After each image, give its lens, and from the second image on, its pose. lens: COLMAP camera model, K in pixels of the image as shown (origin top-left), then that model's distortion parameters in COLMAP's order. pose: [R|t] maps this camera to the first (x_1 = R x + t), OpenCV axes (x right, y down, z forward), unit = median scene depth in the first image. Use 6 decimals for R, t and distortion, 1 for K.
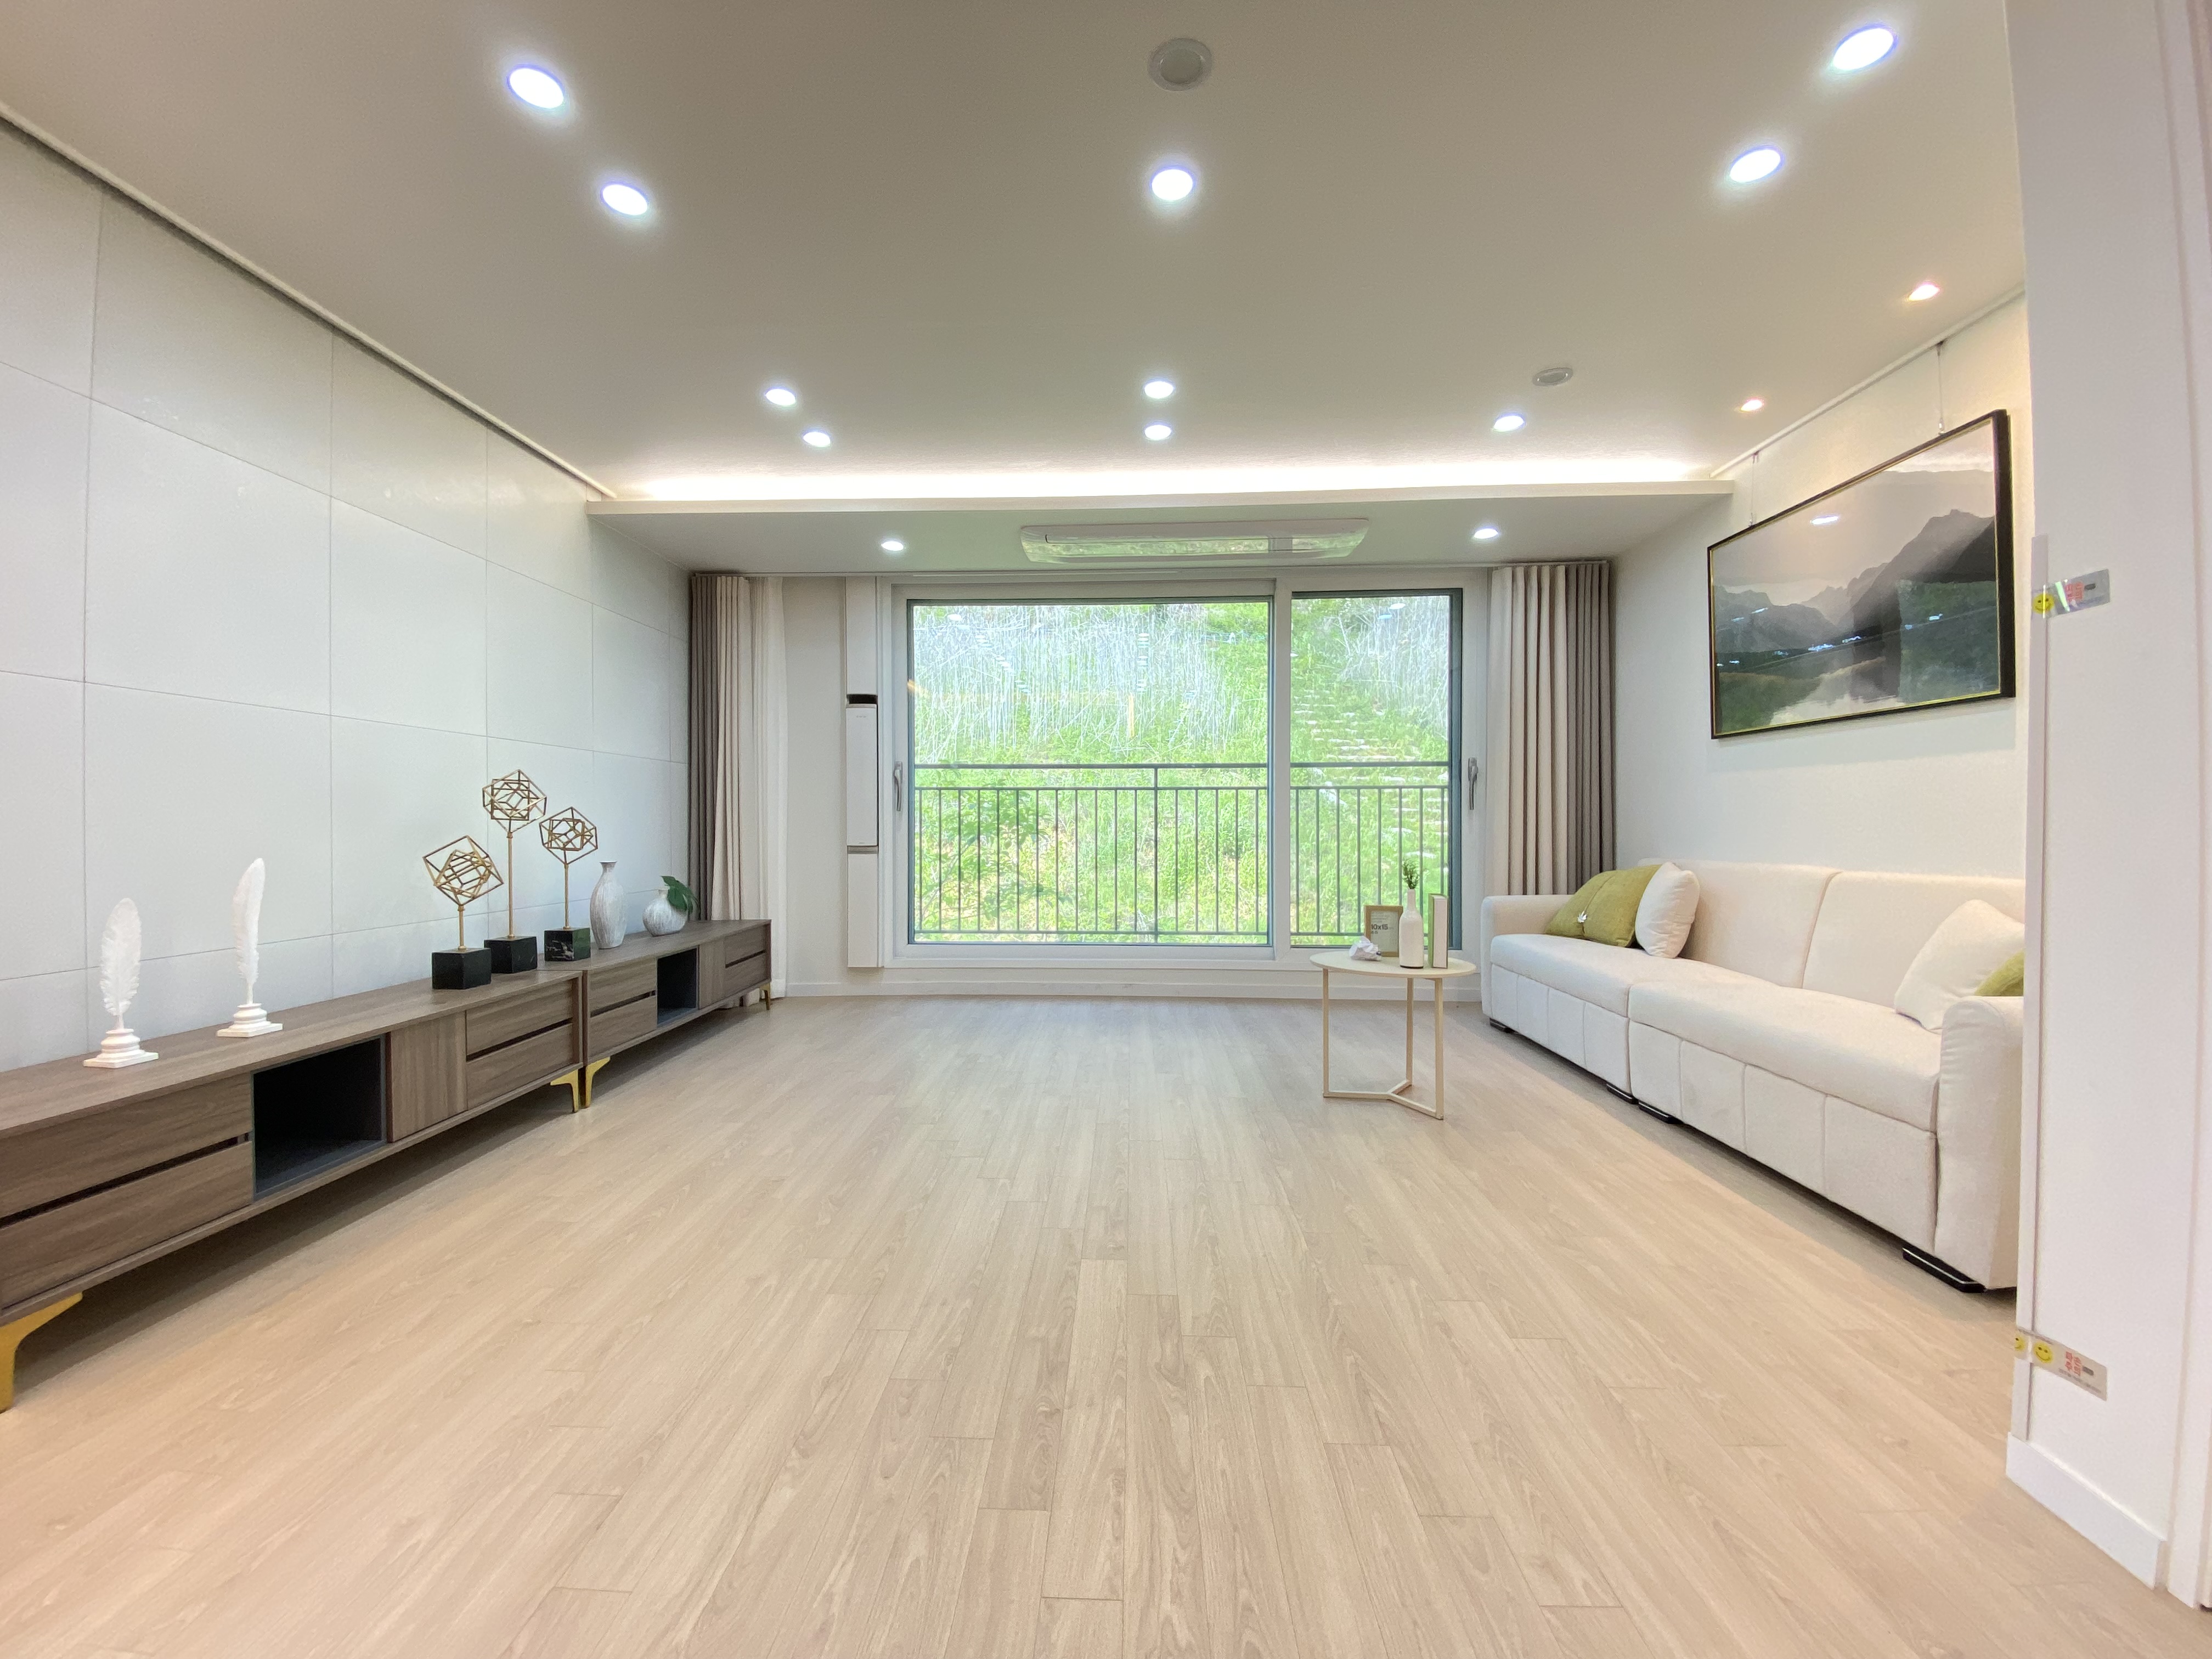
lens RADIAL K [[889.6, 0, 1089.5], [0, 889.6, 827.3], [0, 0, 1]] dist [0.013799, -0.015832]
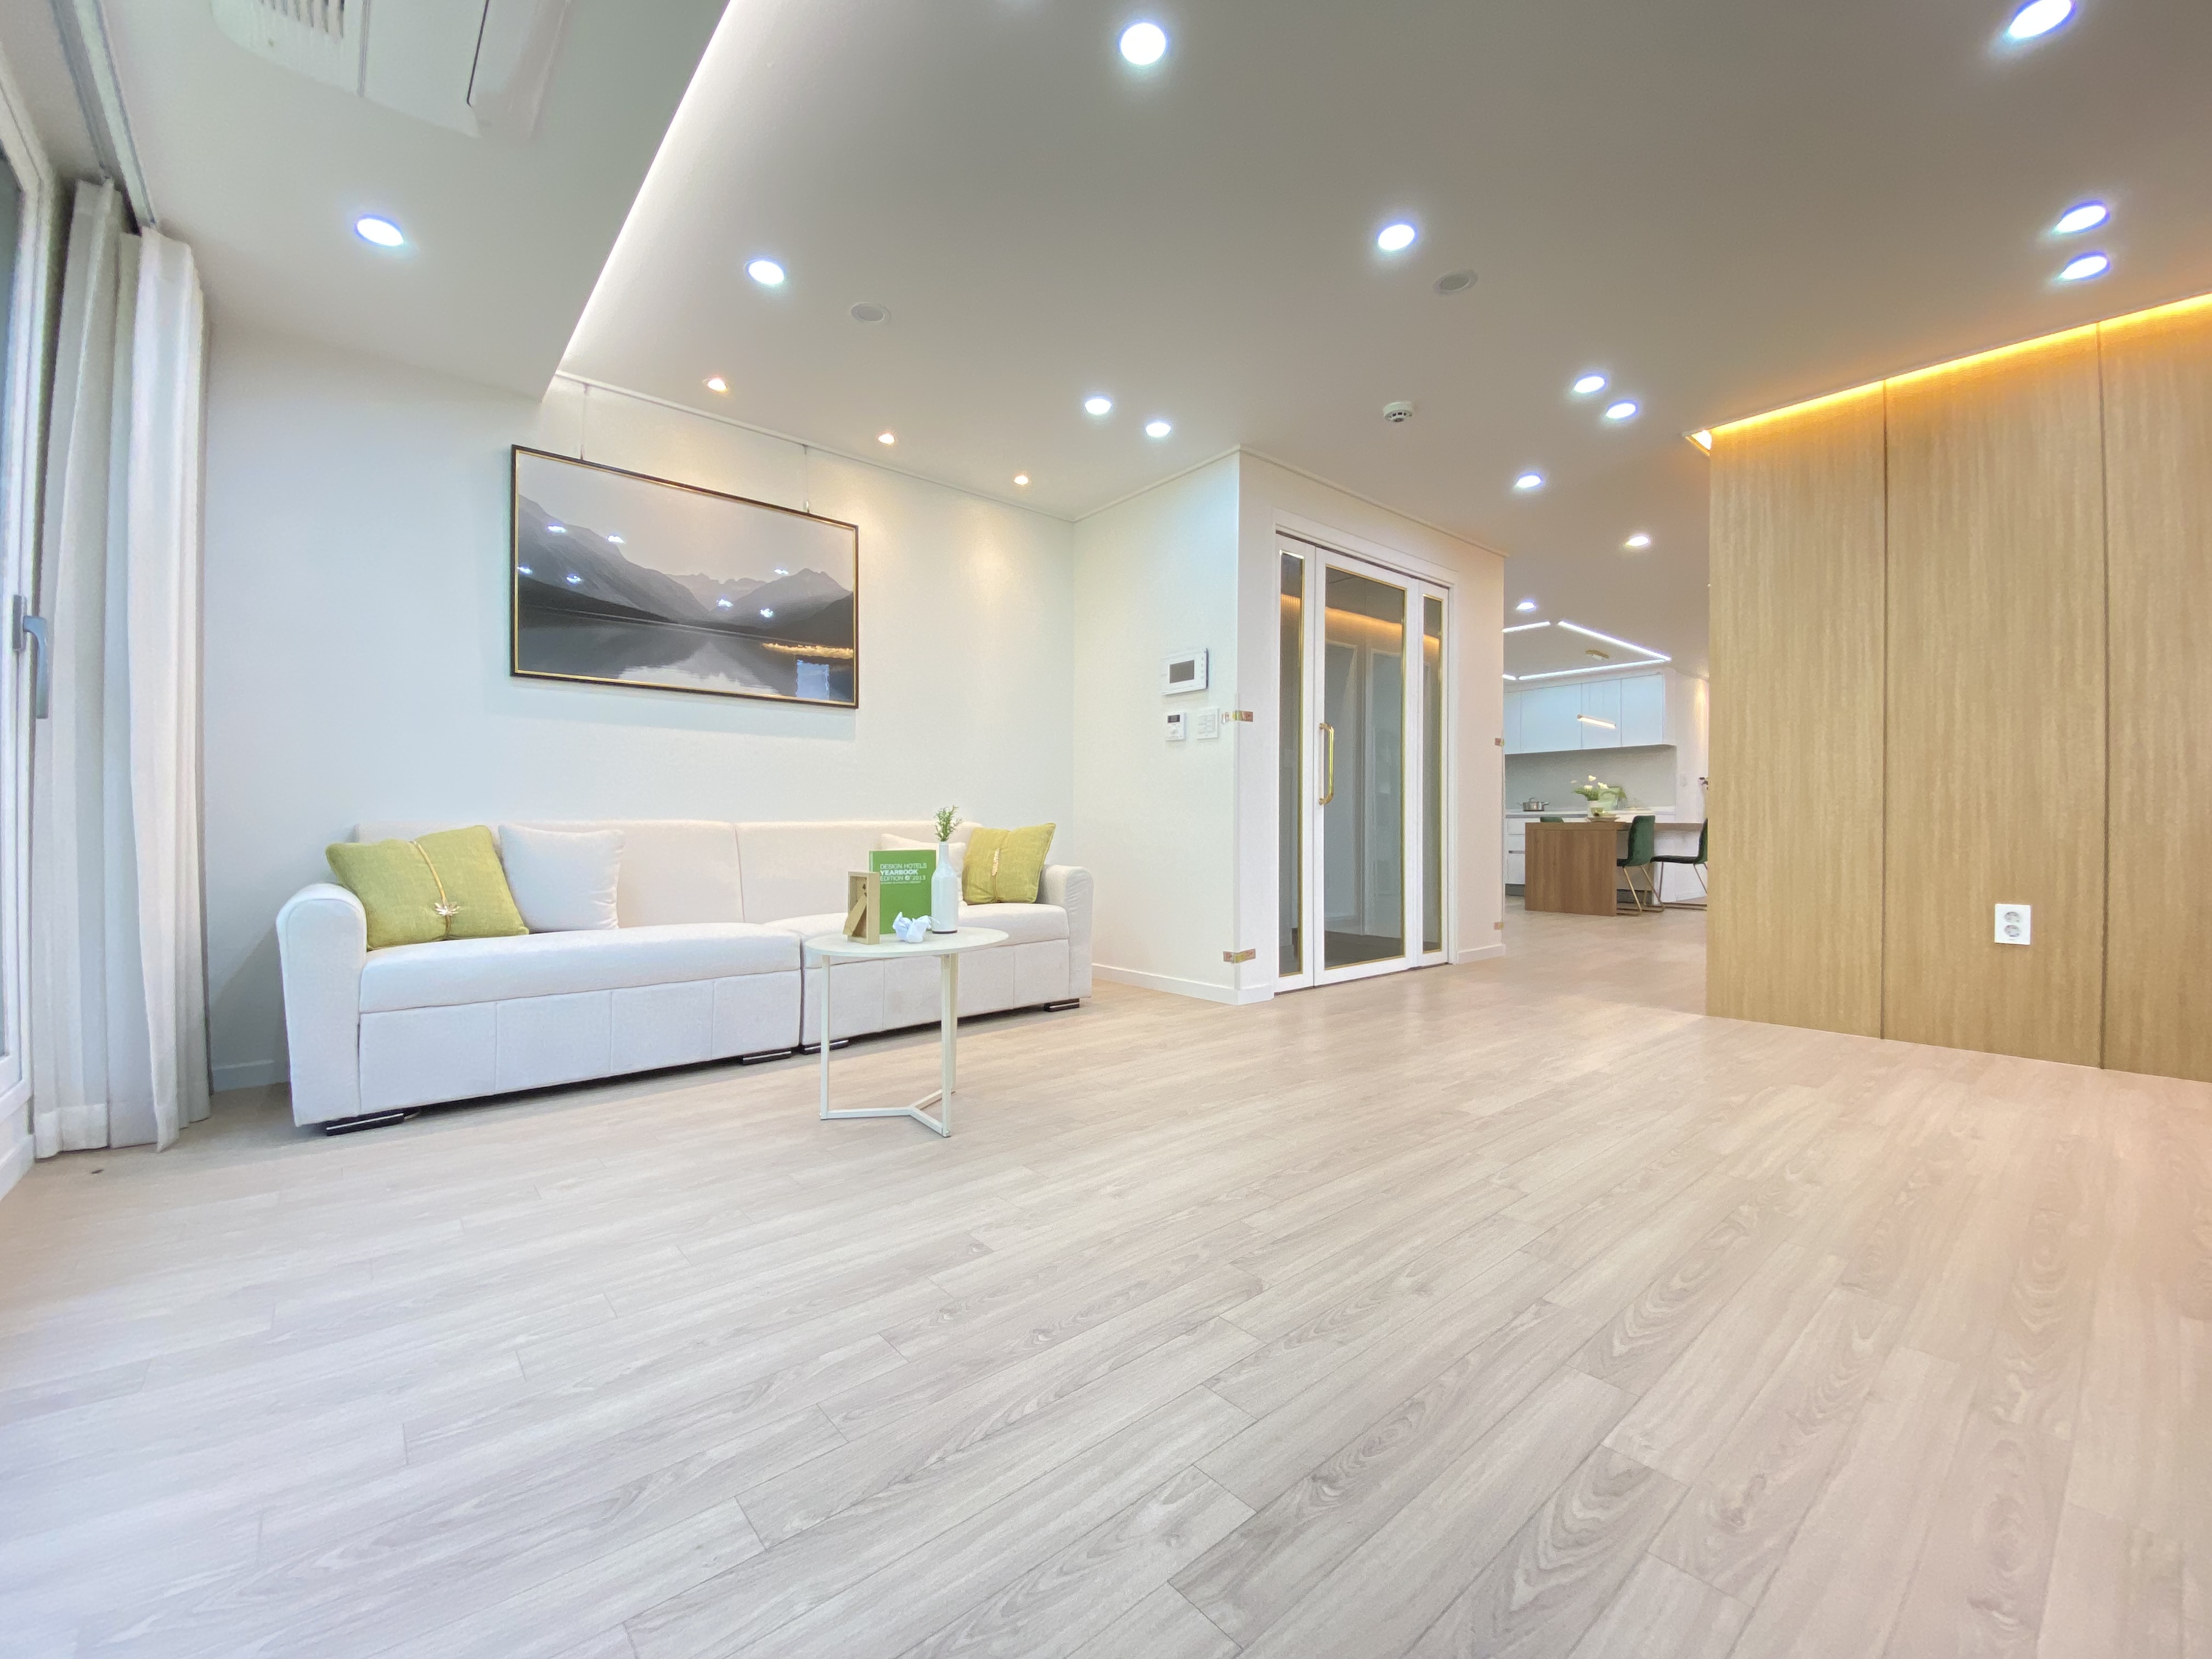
lens RADIAL K [[889.6, 0, 1076.5], [0, 889.6, 831.8], [0, 0, 1]] dist [0.013799, -0.015832]
pose [[-0.667051, -0.008761, 0.744960, -0.340978], [0.001083, 0.999918, 0.012729, 0.044948], [-0.745011, 0.009298, -0.666987, 1.393016]]
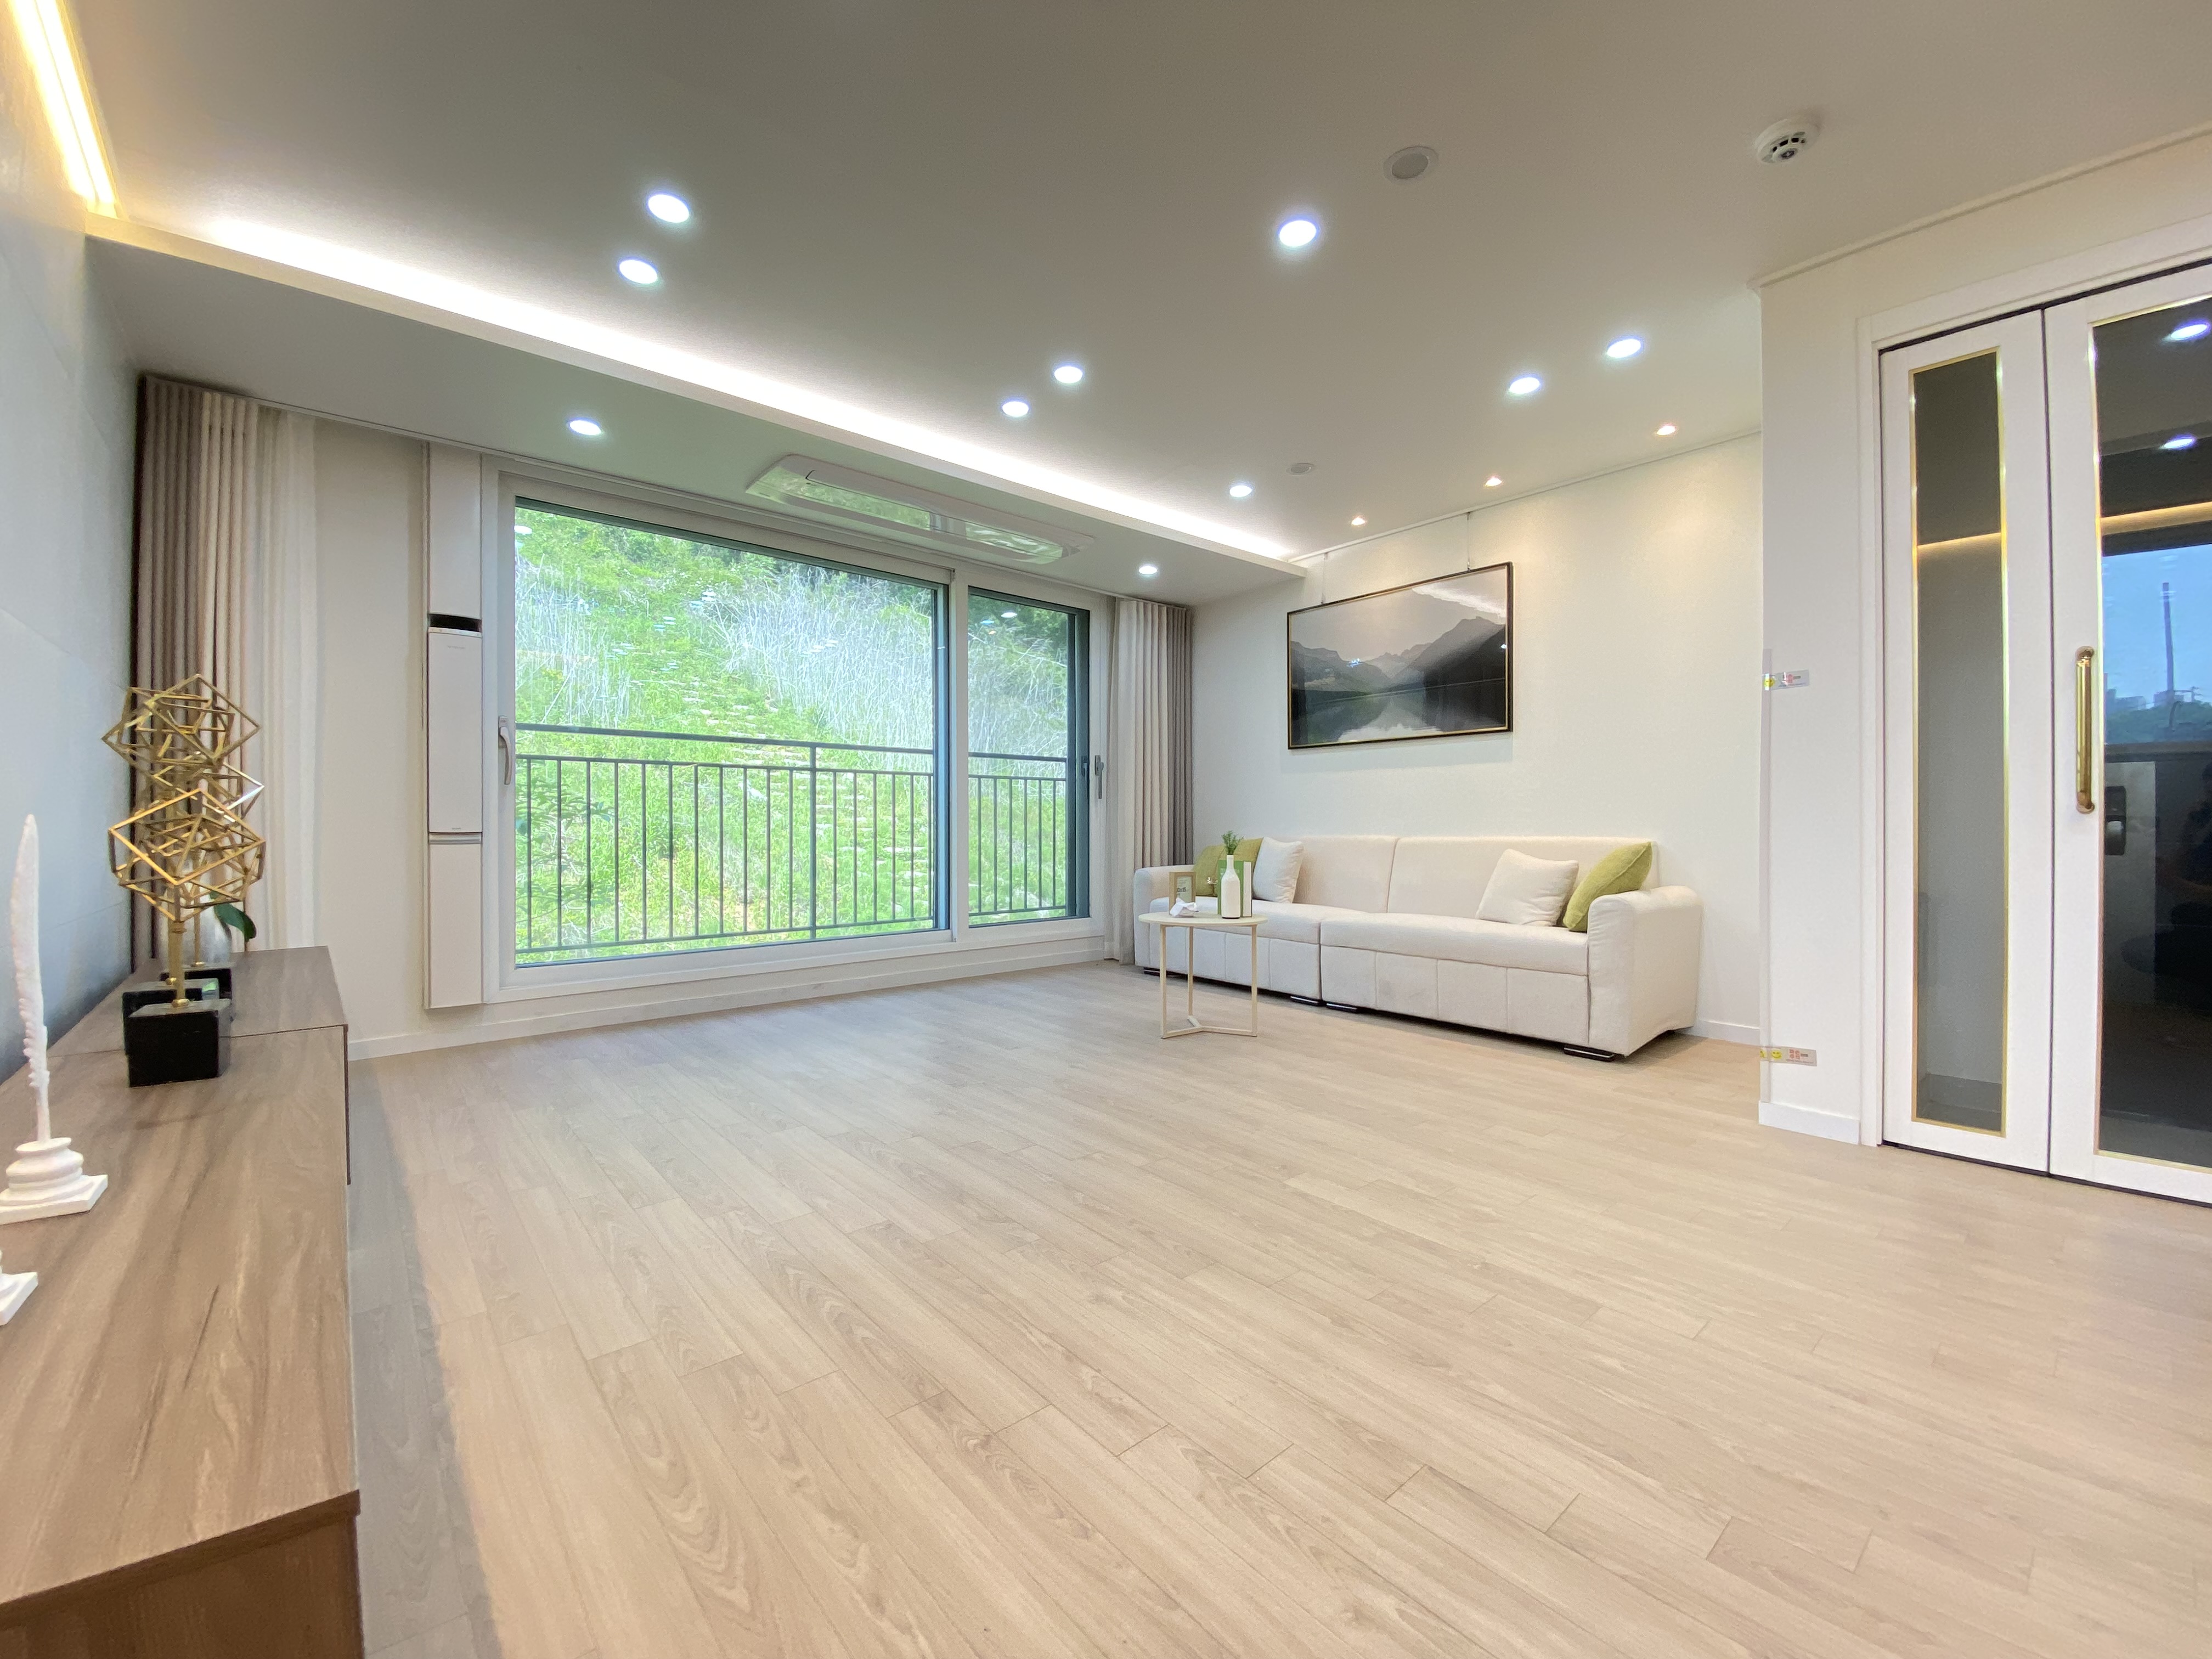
lens RADIAL K [[889.6, 0, 1102.6], [0, 889.6, 825.1], [0, 0, 1]] dist [0.013799, -0.015832]
pose [[0.733198, 0.000291, 0.680015, -0.567510], [0.002510, 0.999992, -0.003135, 0.029973], [-0.680010, 0.004006, 0.733192, 0.214555]]
